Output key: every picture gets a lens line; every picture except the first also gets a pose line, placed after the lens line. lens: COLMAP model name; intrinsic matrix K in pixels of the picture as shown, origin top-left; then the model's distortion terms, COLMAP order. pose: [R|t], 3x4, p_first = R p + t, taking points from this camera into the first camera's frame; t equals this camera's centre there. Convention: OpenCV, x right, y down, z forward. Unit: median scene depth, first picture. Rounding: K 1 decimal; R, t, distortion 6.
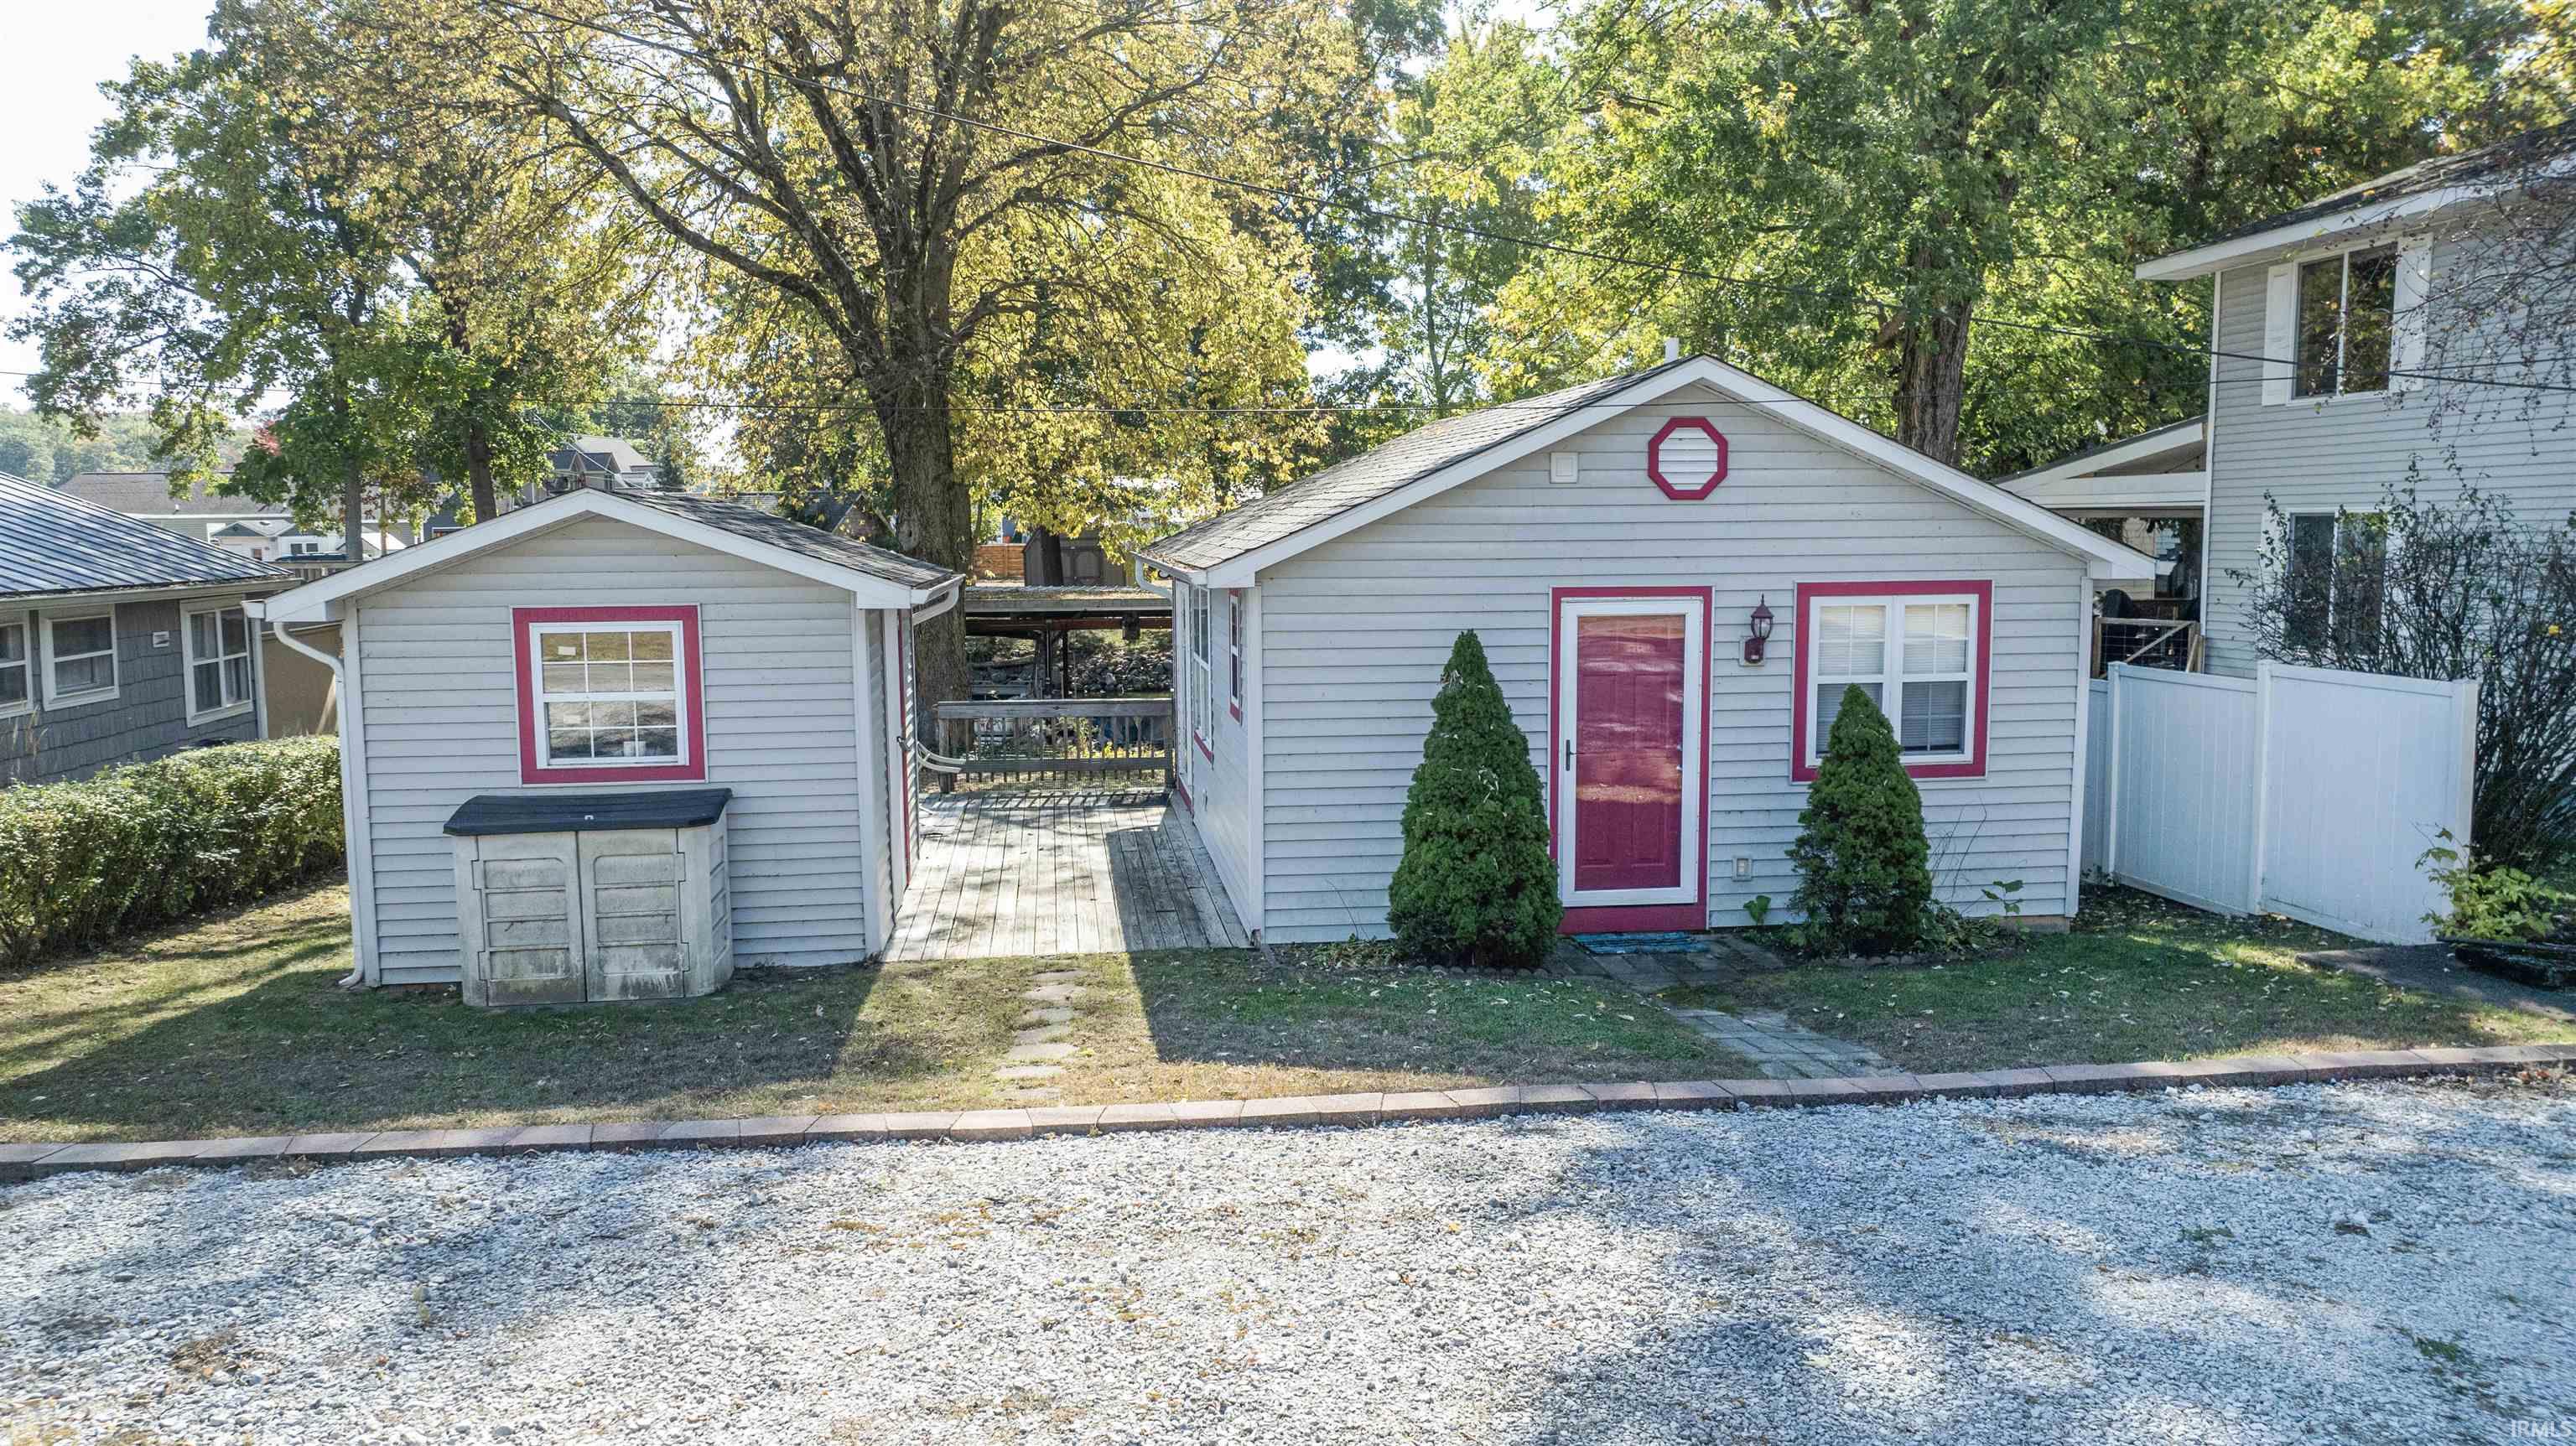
lens RADIAL K [[1799.2, 0, 1288.0], [0, 1799.2, 723.0], [0, 0, 1]] dist [-0.016465, -0.004158]
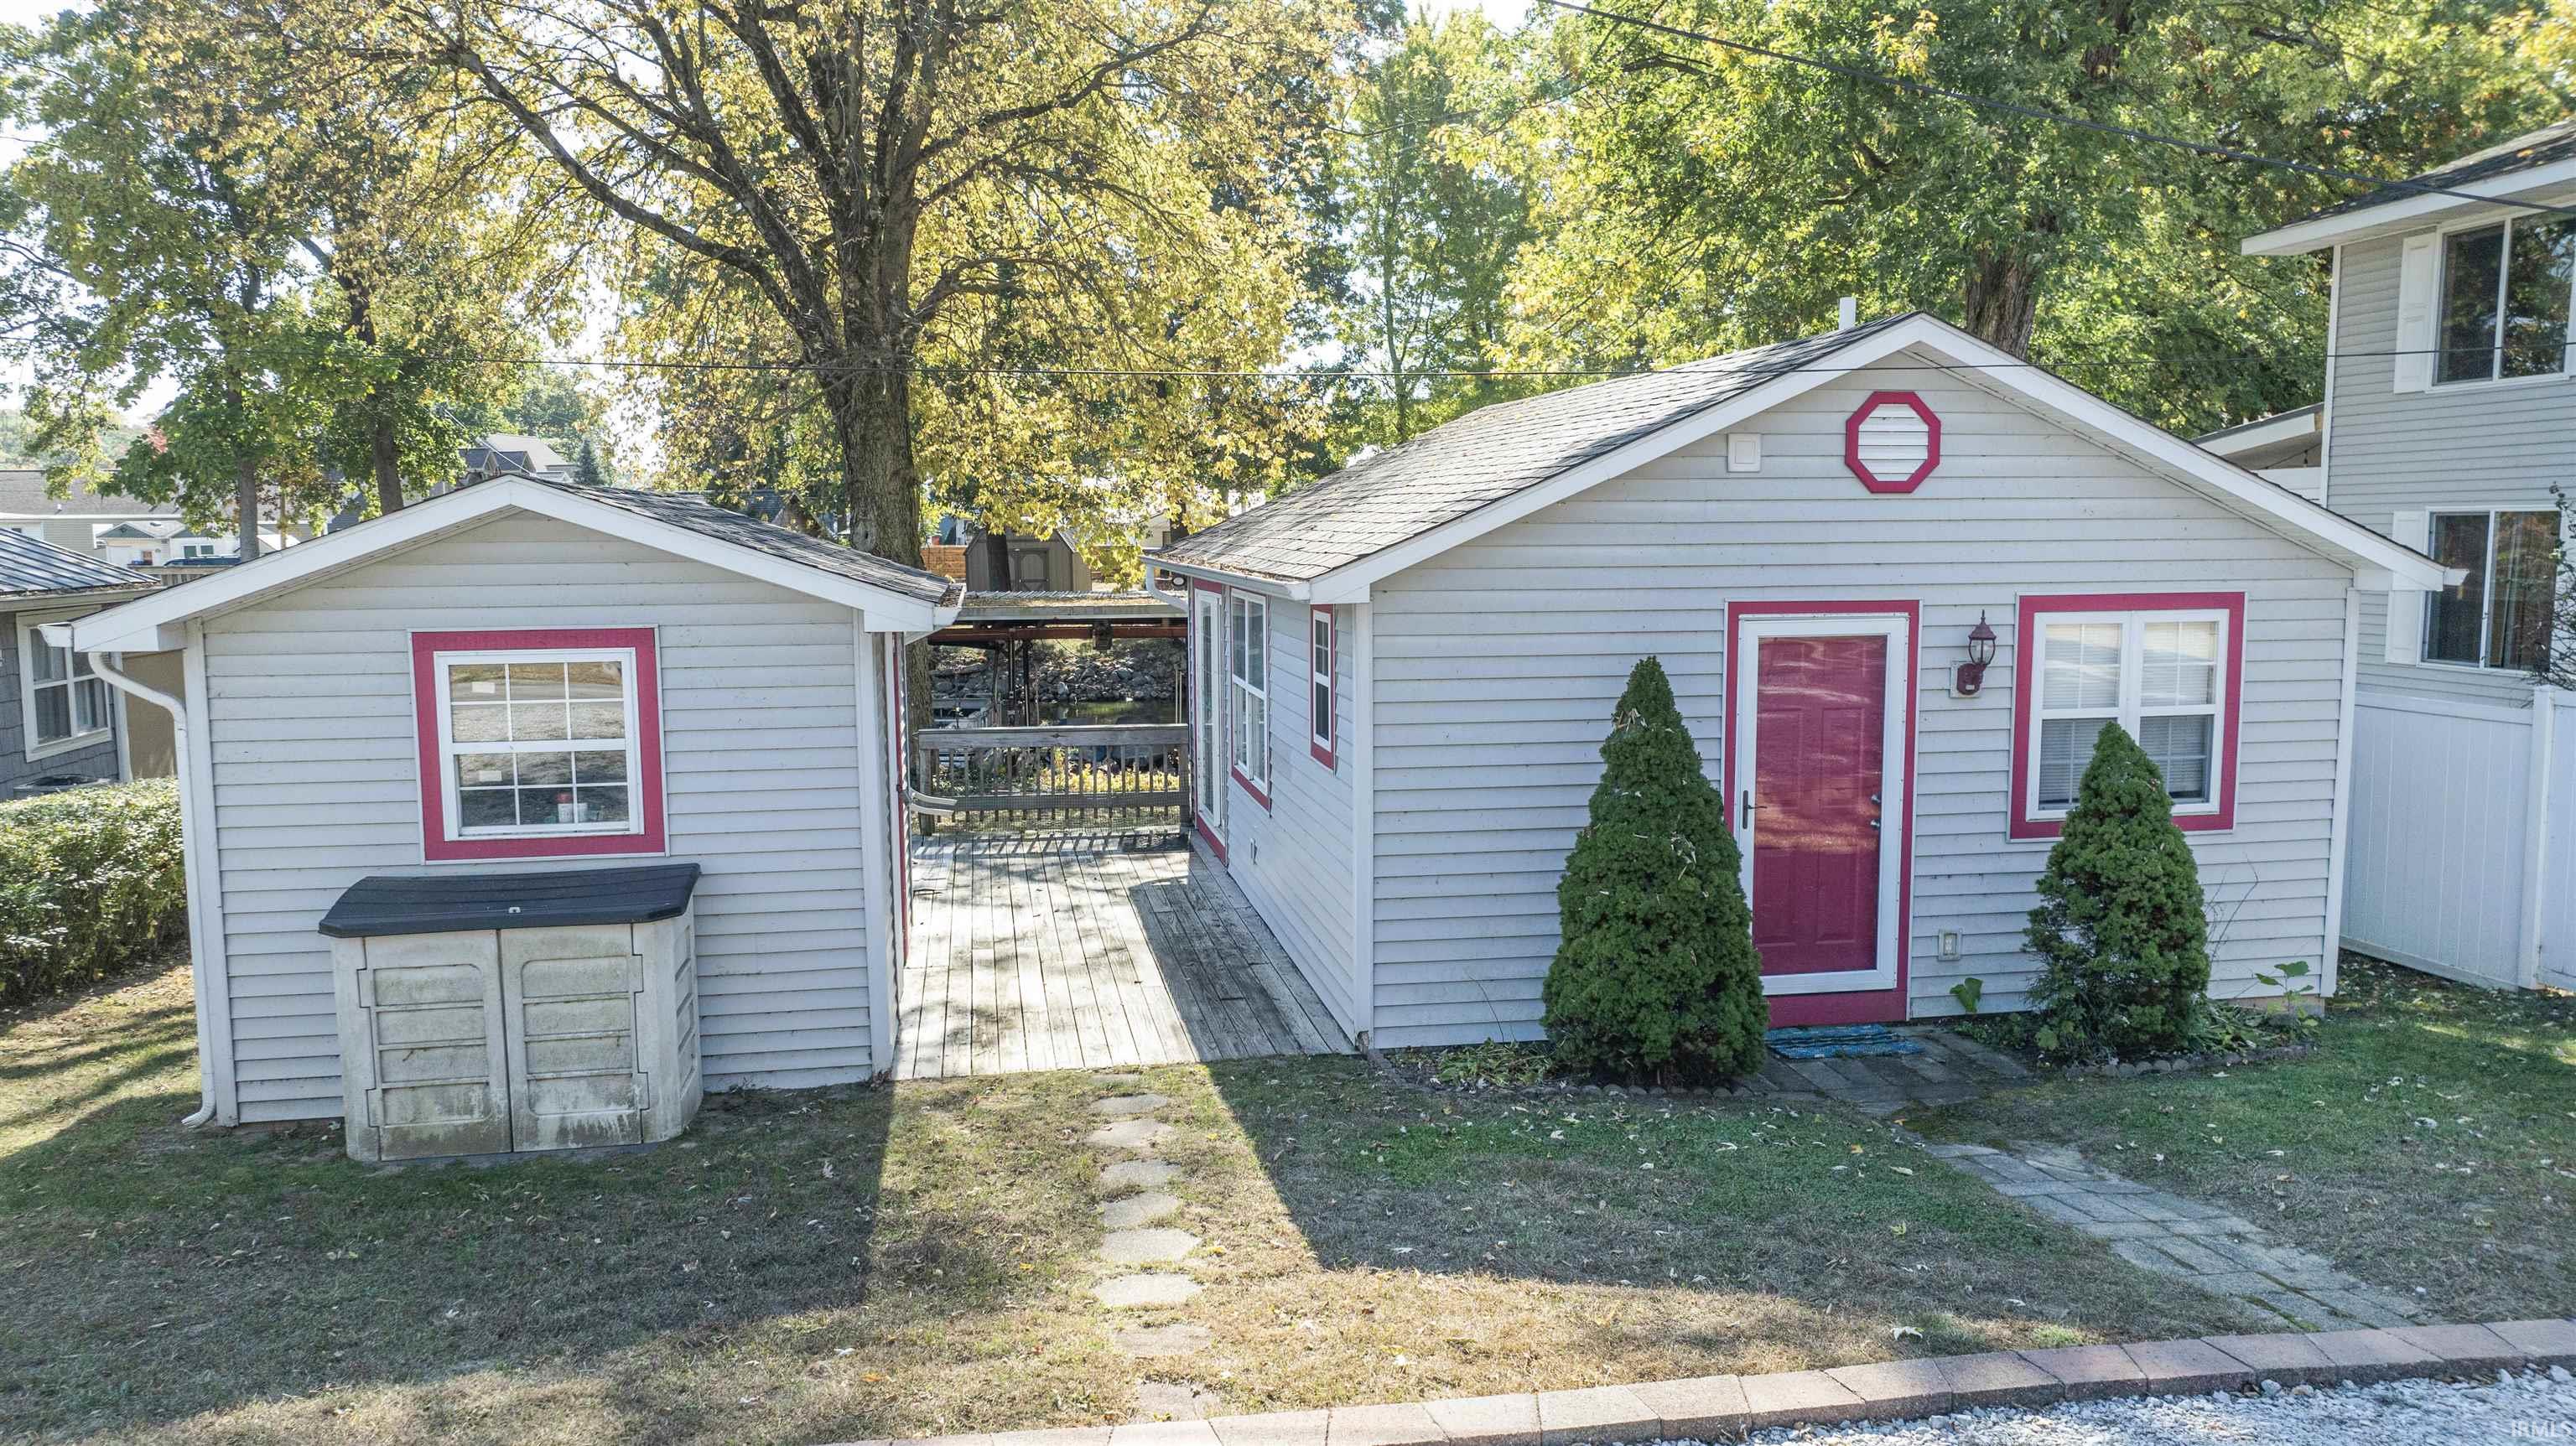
lens RADIAL K [[1801.9, 0, 1288.0], [0, 1801.9, 723.0], [0, 0, 1]] dist [-0.043621, 0.054643]
pose [[0.999134, -0.004178, 0.041393, -0.060110], [0.004209, 0.999991, -0.000656, -0.015486], [-0.041390, 0.000829, 0.999143, 0.147619]]
